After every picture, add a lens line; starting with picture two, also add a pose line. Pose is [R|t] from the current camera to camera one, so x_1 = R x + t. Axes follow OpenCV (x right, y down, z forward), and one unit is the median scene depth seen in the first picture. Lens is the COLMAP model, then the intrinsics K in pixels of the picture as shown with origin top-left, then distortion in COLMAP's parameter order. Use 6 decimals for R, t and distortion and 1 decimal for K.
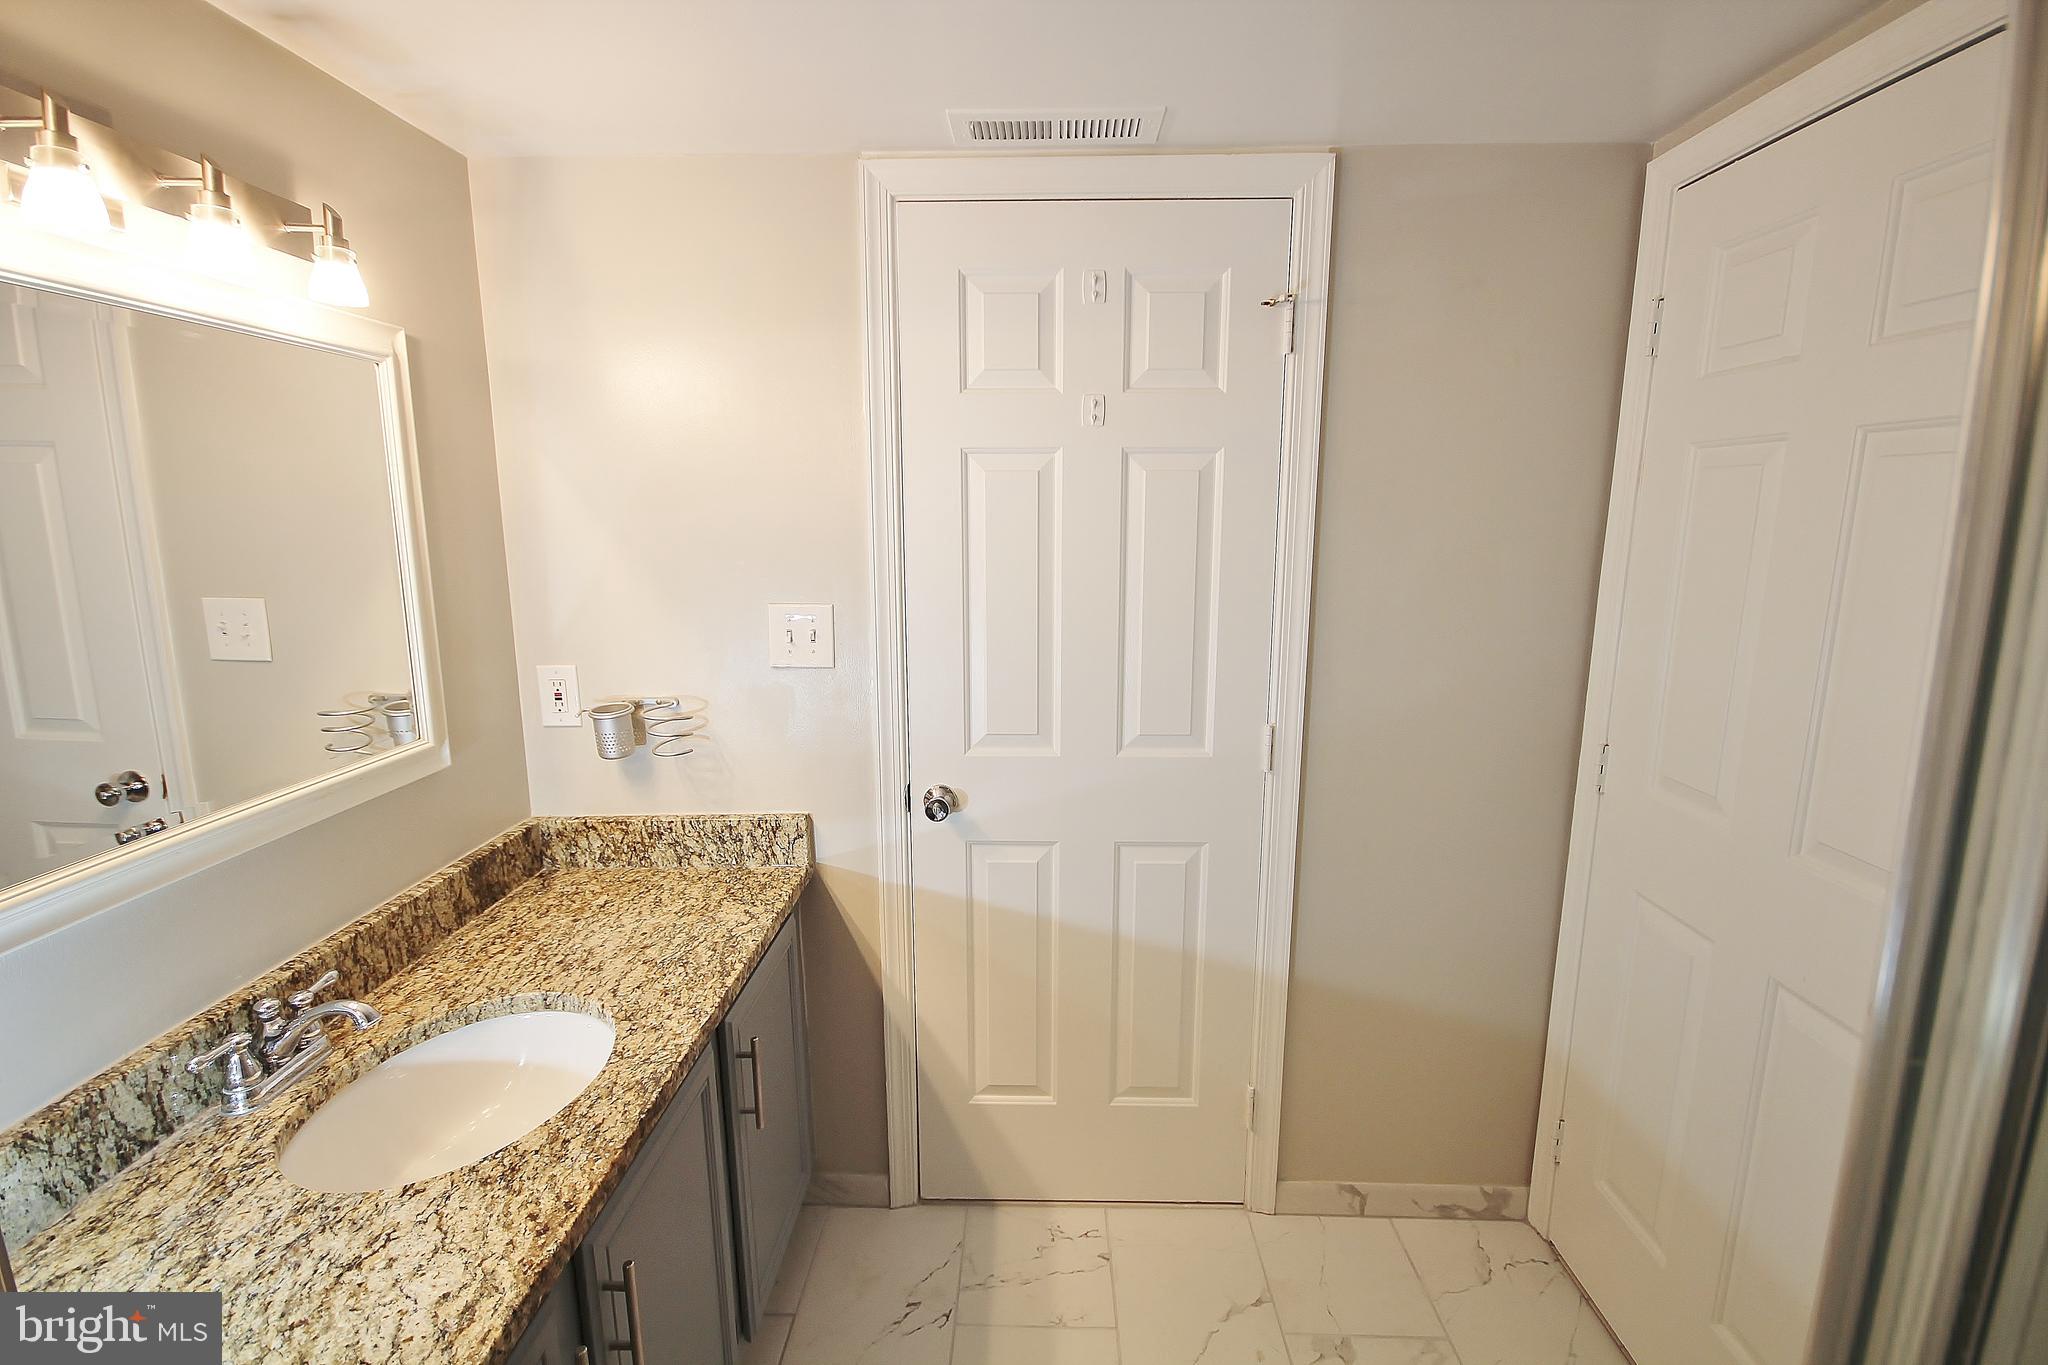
lens RADIAL K [[948.5, 0, 1012.8], [0, 948.5, 685.1], [0, 0, 1]] dist [0.005191, -0.005995]
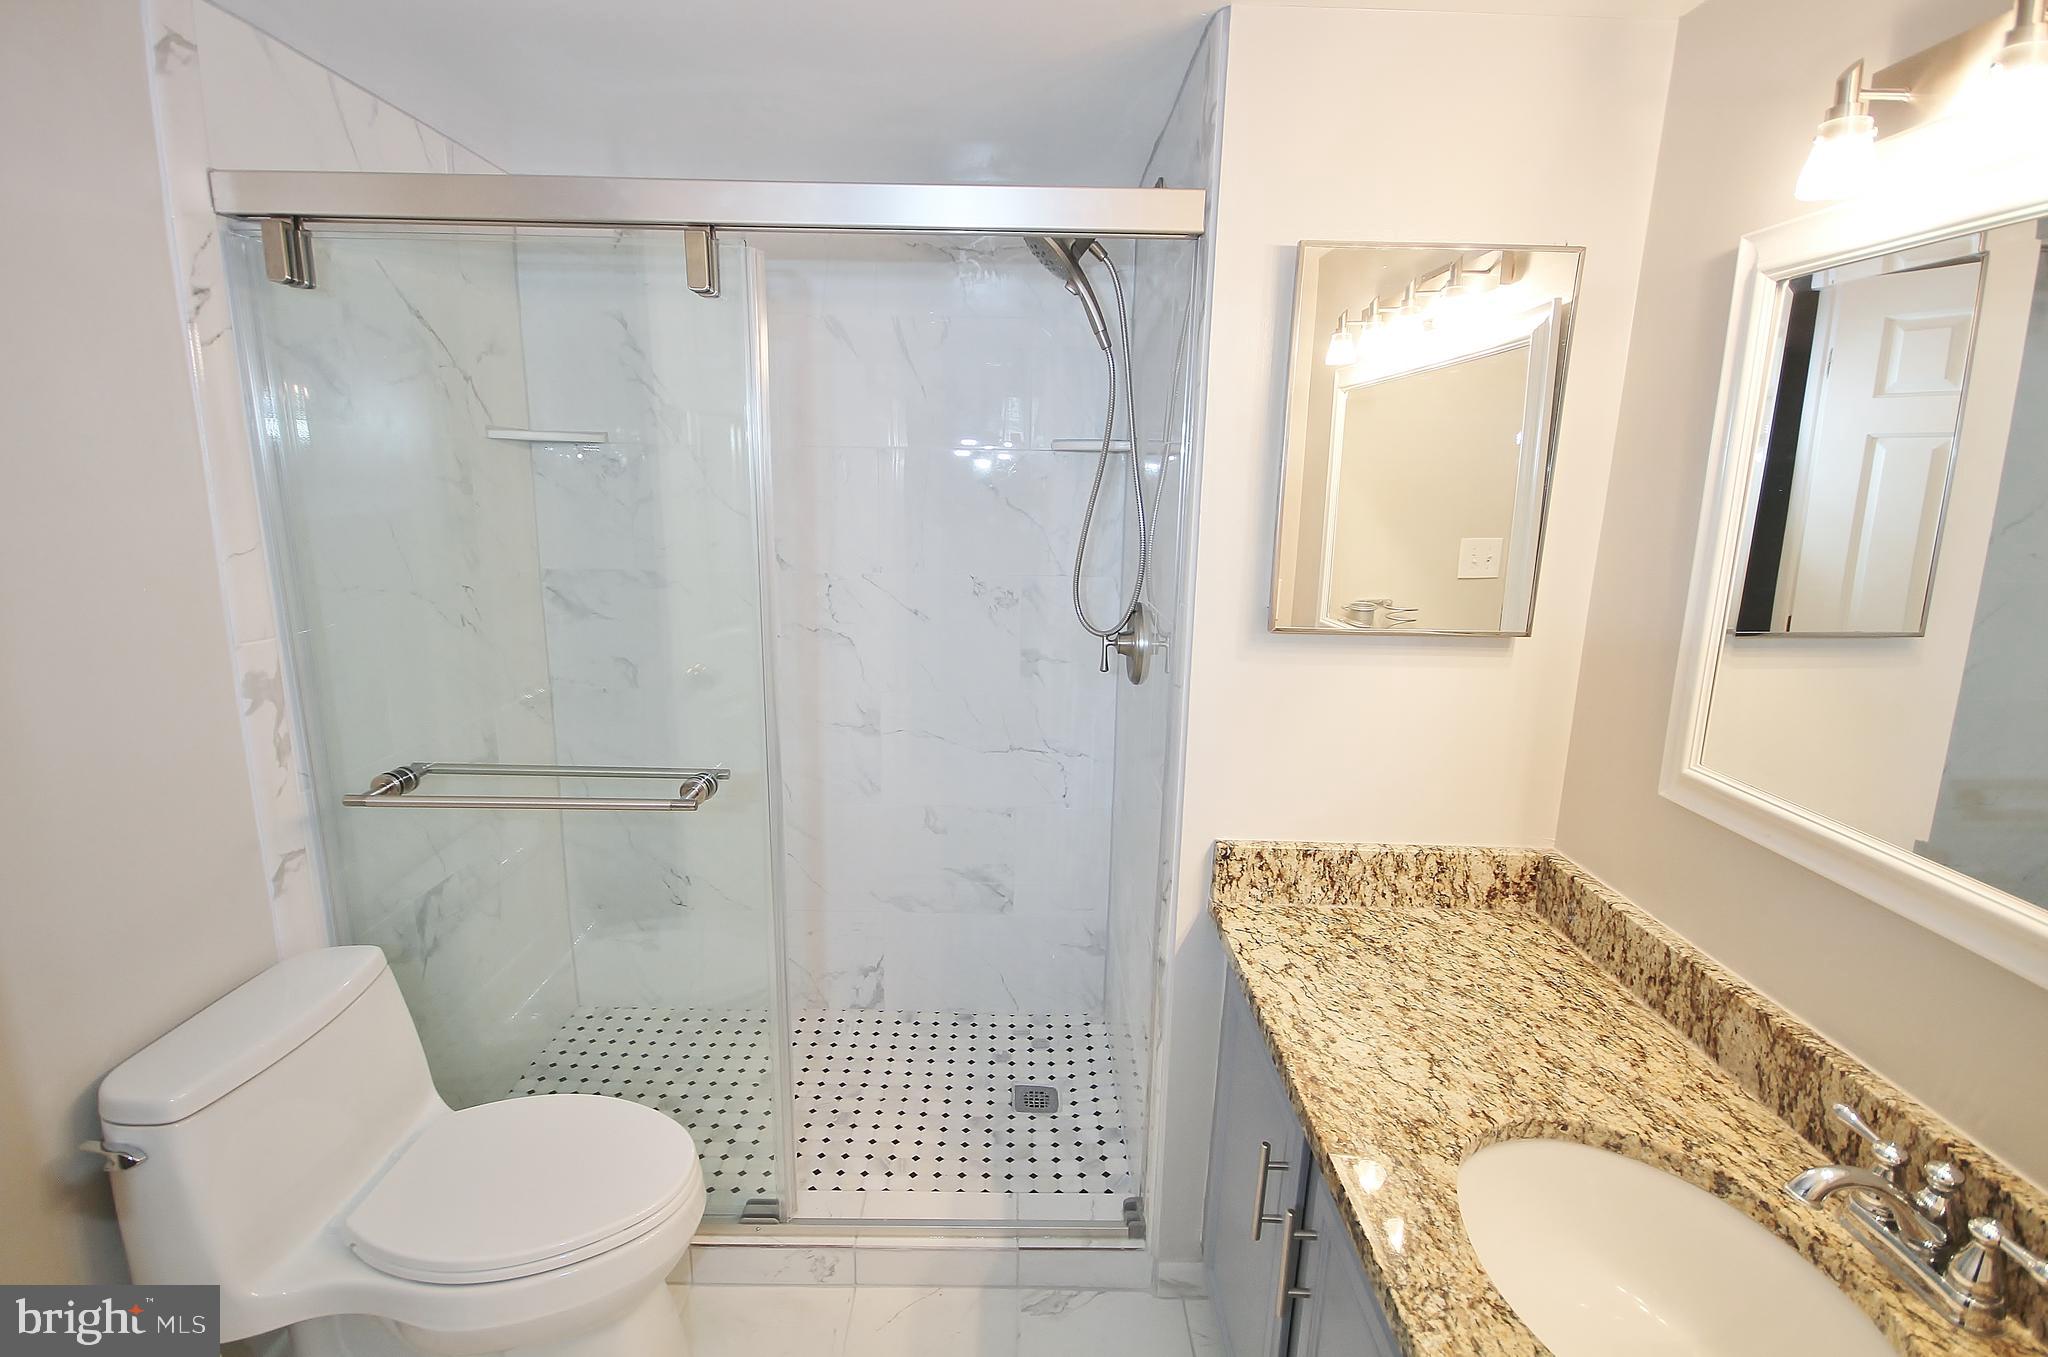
lens RADIAL K [[948.5, 0, 1026.8], [0, 948.5, 695.5], [0, 0, 1]] dist [0.005191, -0.005995]
pose [[-0.998911, -0.003761, -0.046513, -0.050907], [-0.021941, 0.917549, 0.397016, -0.207701], [0.041185, 0.397604, -0.916632, 1.192742]]
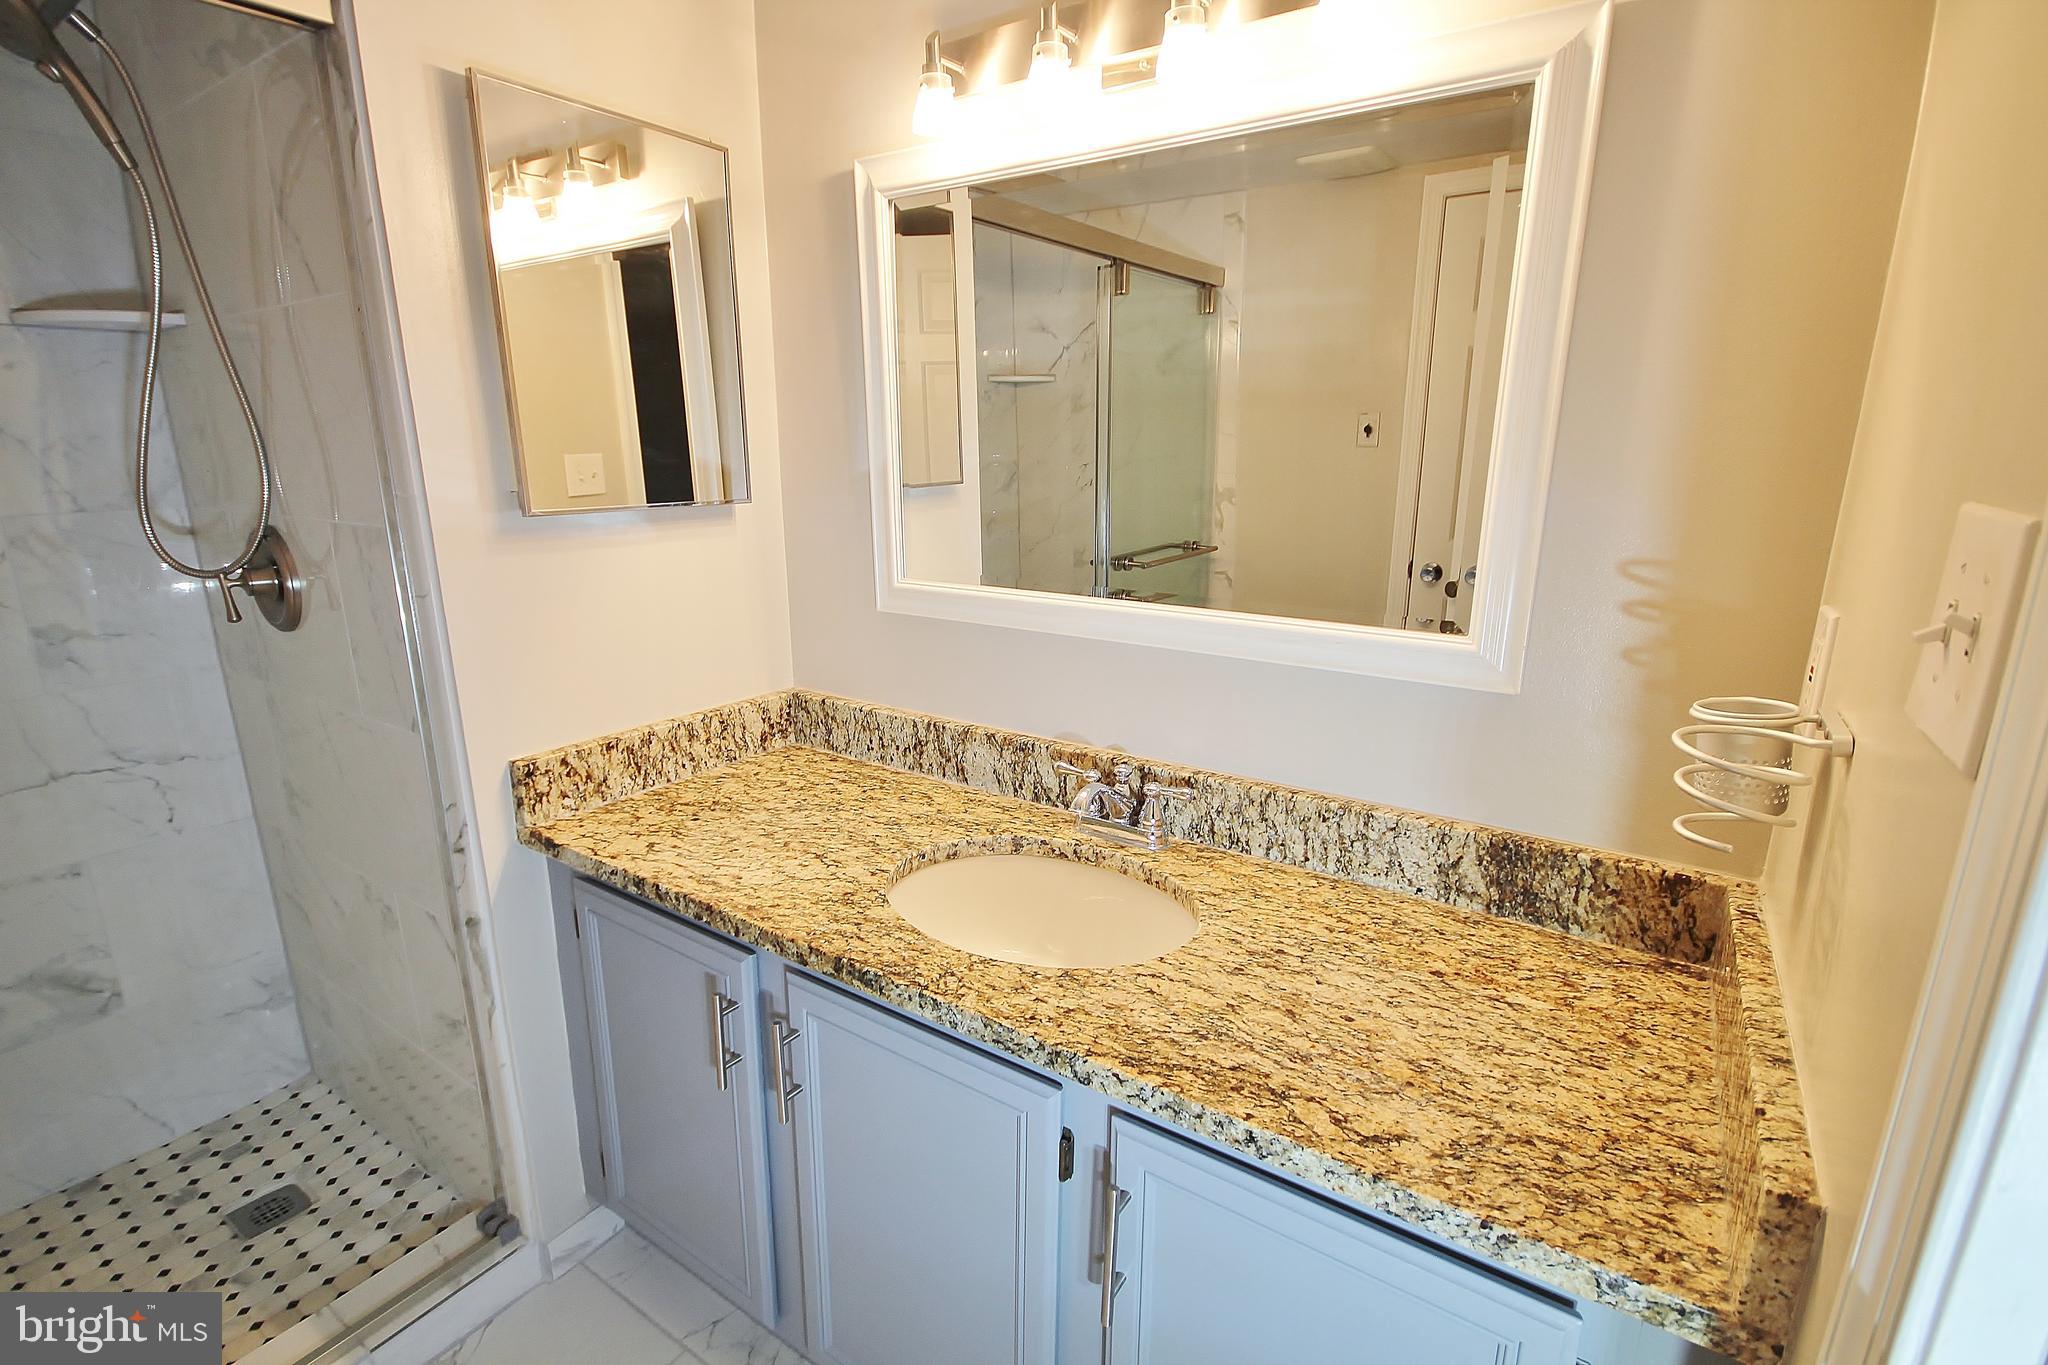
lens RADIAL K [[948.5, 0, 1007.2], [0, 948.5, 694.1], [0, 0, 1]] dist [0.005191, -0.005995]
pose [[-0.537946, 0.222204, -0.813166, 0.177880], [-0.147605, 0.924902, 0.350384, -0.111520], [0.829956, 0.308516, -0.464749, 1.126871]]
